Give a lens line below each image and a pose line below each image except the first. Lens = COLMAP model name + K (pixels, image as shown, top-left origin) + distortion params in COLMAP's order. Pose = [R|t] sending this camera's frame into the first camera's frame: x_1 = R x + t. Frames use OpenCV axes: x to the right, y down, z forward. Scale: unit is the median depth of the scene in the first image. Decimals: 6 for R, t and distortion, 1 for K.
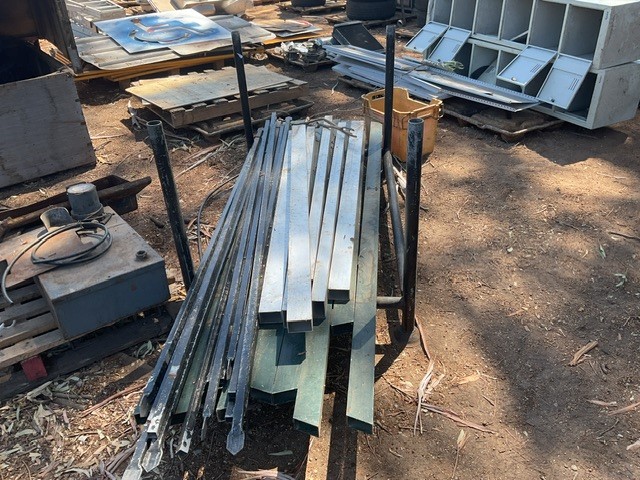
lens RADIAL K [[531.4, 0, 315.8], [0, 531.4, 240.9], [0, 0, 1]] dist [0.074379, -0.137528]
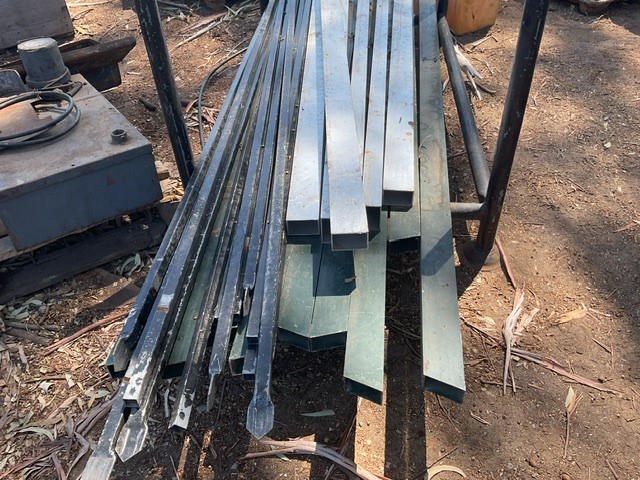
lens RADIAL K [[531.4, 0, 320.9], [0, 531.4, 240.1], [0, 0, 1]] dist [0.074379, -0.137528]
pose [[0.999772, 0.021173, 0.002842, -0.059014], [-0.021350, 0.985751, 0.166853, 0.039684], [0.000731, -0.166876, 0.985978, 0.283806]]
